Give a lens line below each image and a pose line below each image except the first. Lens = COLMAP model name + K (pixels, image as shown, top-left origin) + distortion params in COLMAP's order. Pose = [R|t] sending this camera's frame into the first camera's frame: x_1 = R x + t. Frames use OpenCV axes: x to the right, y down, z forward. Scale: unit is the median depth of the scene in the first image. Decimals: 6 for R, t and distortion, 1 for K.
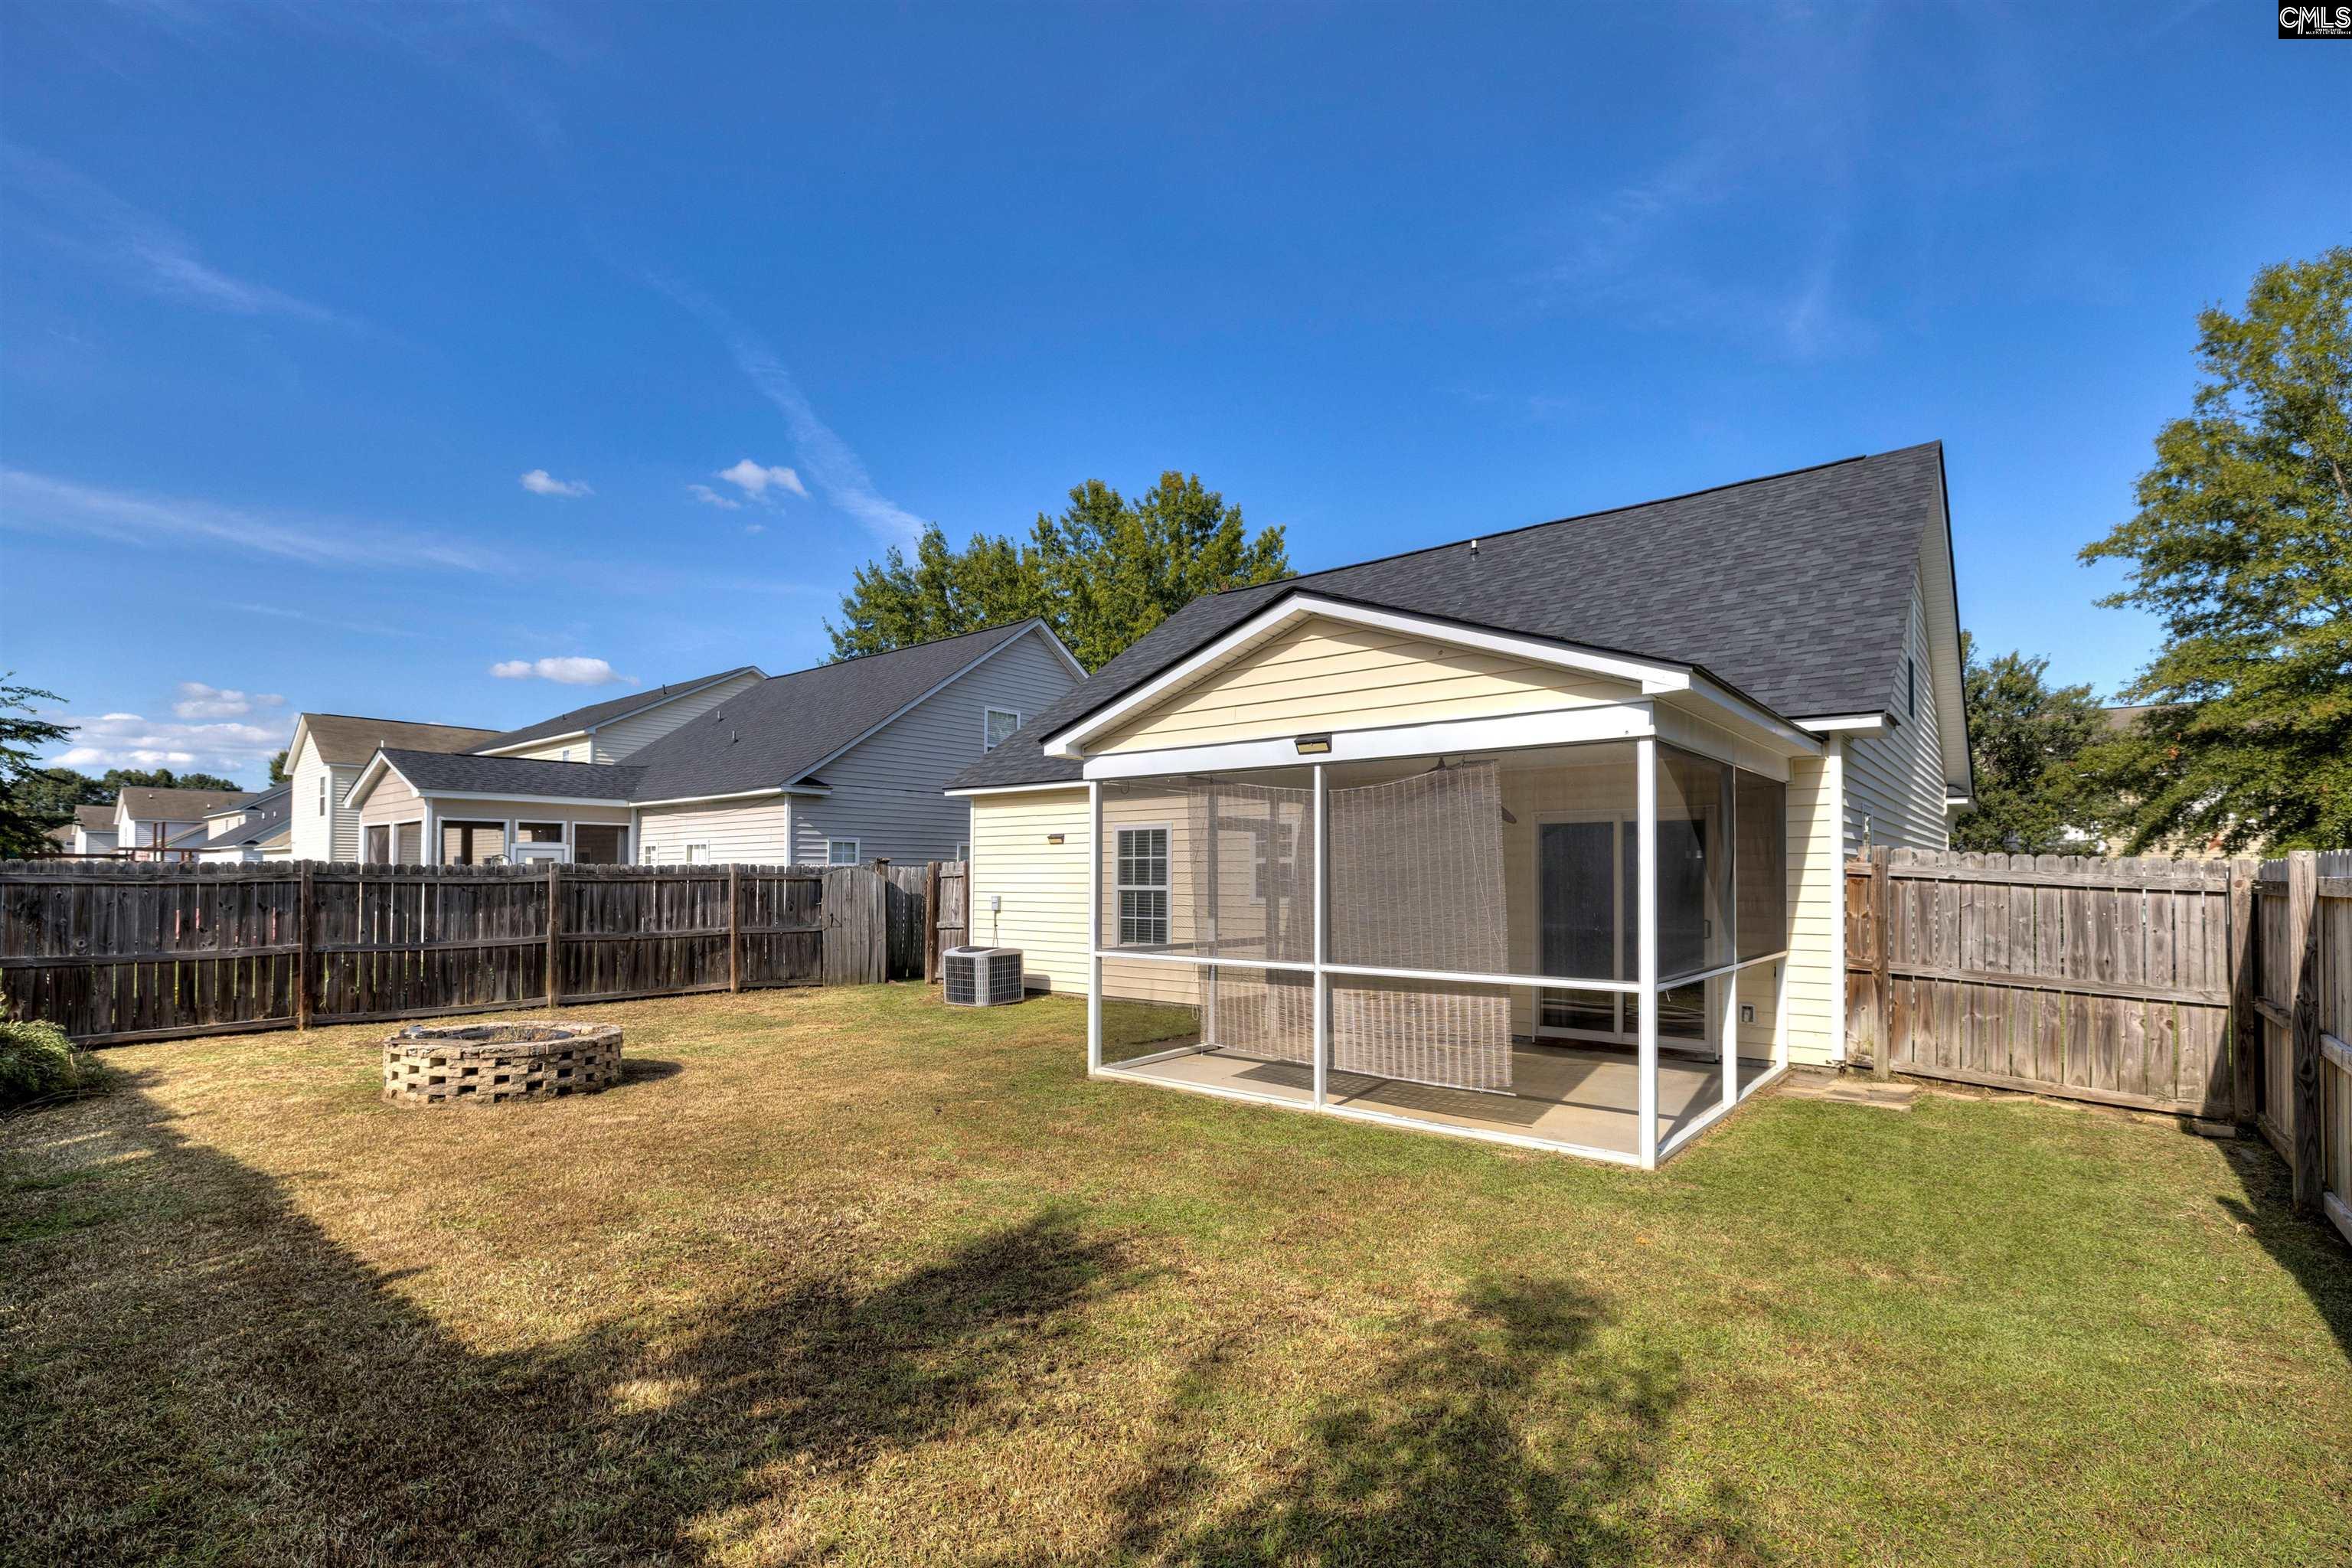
lens RADIAL K [[1050.2, 0, 1176.1], [0, 1050.2, 877.0], [0, 0, 1]] dist [0.000316, -0.000084]
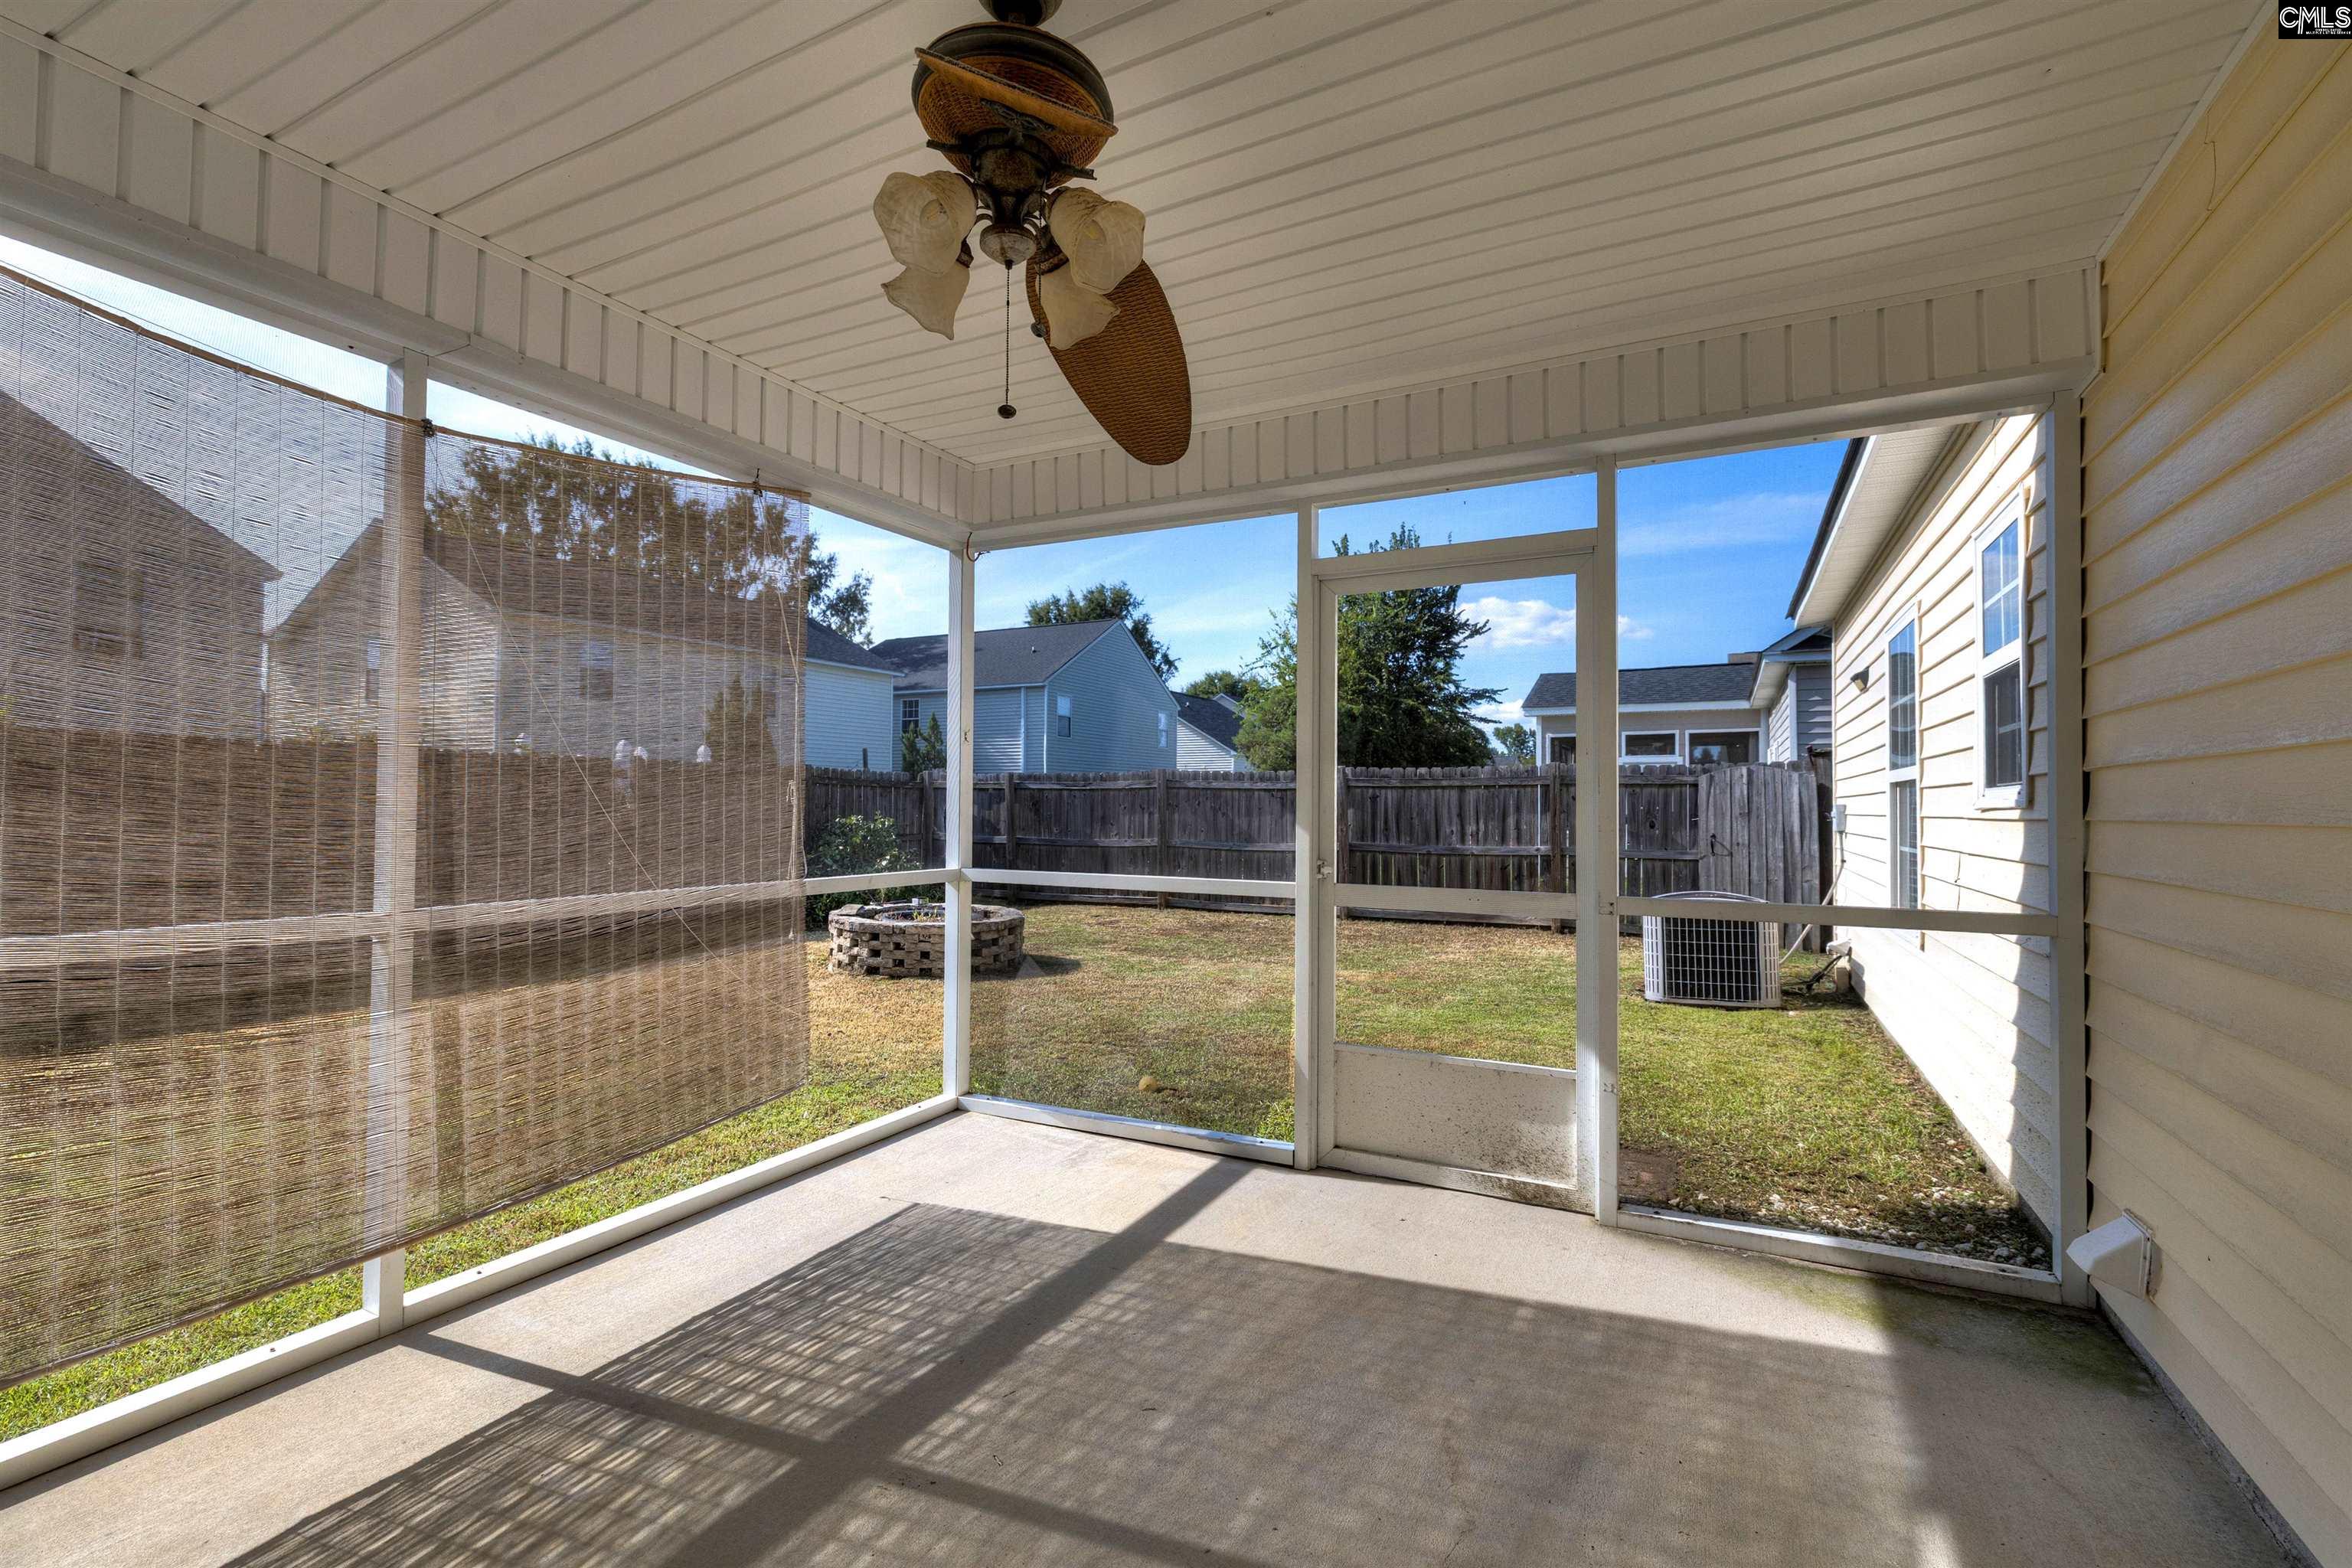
lens RADIAL K [[1036.2, 0, 1180.9], [0, 1036.2, 813.3], [0, 0, 1]] dist [0.001490, 0.000070]
pose [[0.206452, 0.004140, -0.978448, 0.314206], [-0.005557, 0.999980, 0.003058, 0.027877], [0.978441, 0.004806, 0.206471, 0.703211]]
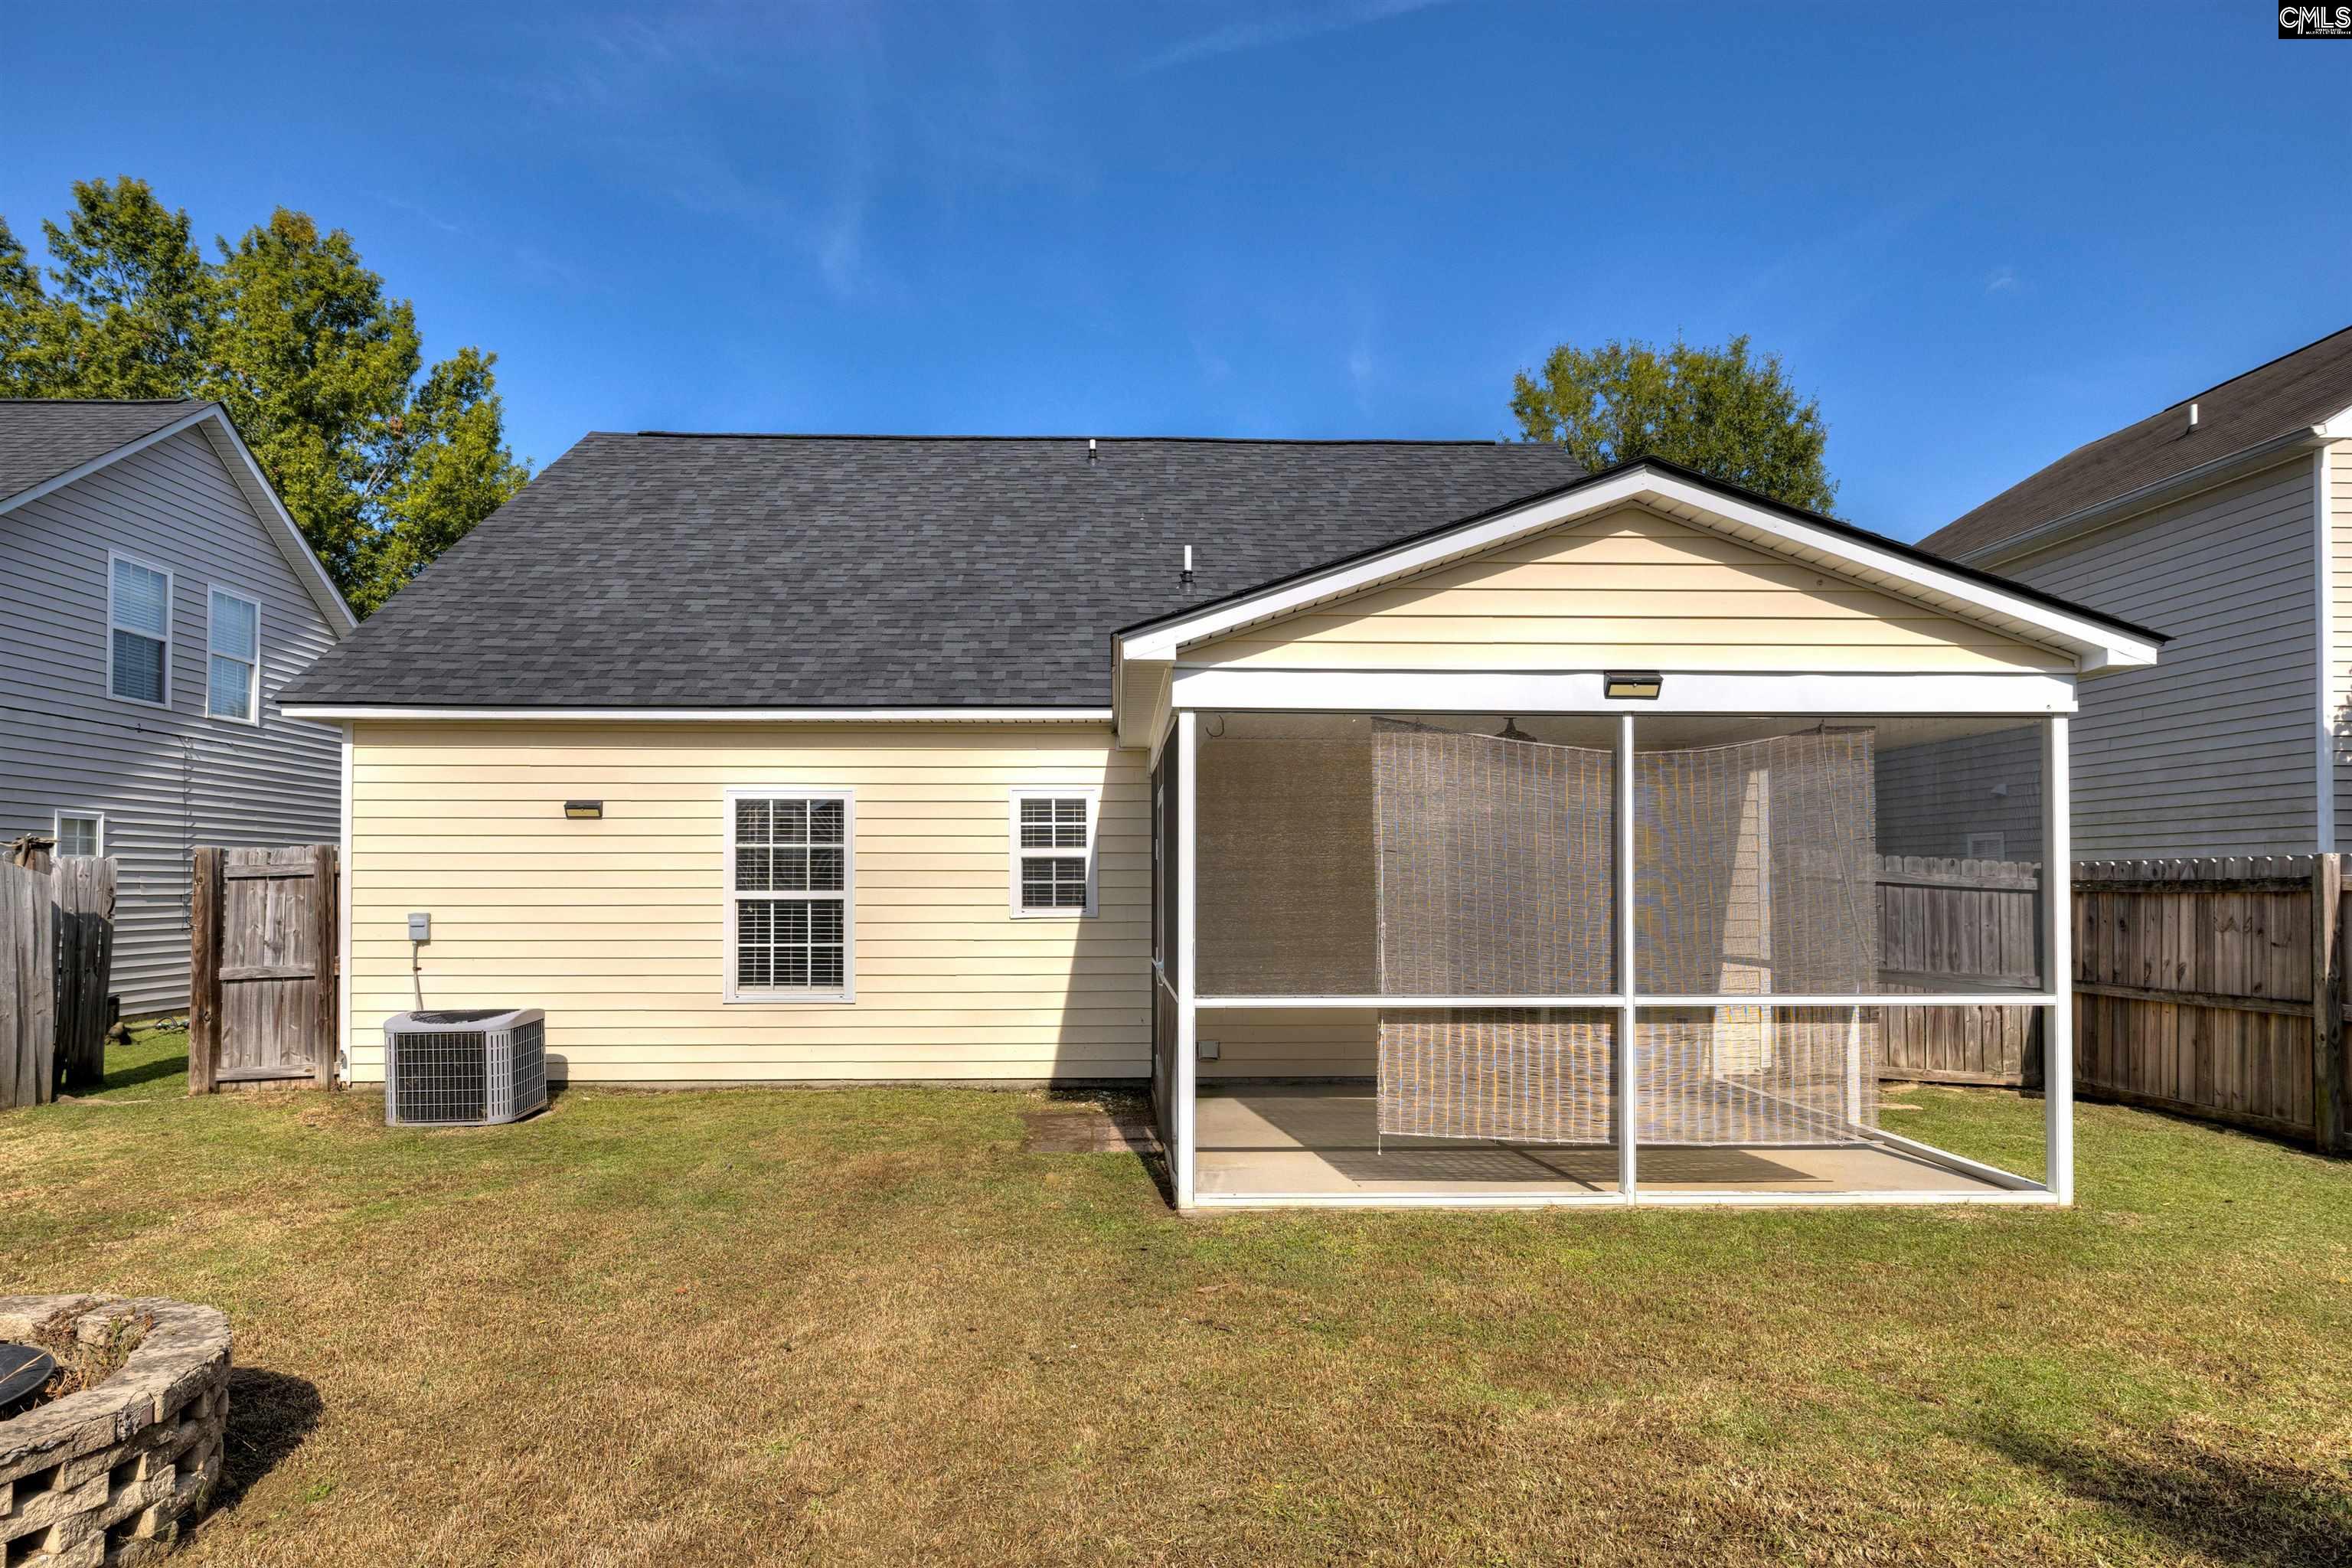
lens RADIAL K [[1315.1, 0, 1175.9], [0, 1315.1, 877.3], [0, 0, 1]] dist [0.000339, 0.002267]
pose [[0.756128, 0.001674, 0.654421, -0.399914], [0.000614, 0.999994, -0.003267, 0.002931], [-0.654423, 0.002873, 0.756123, 0.314994]]
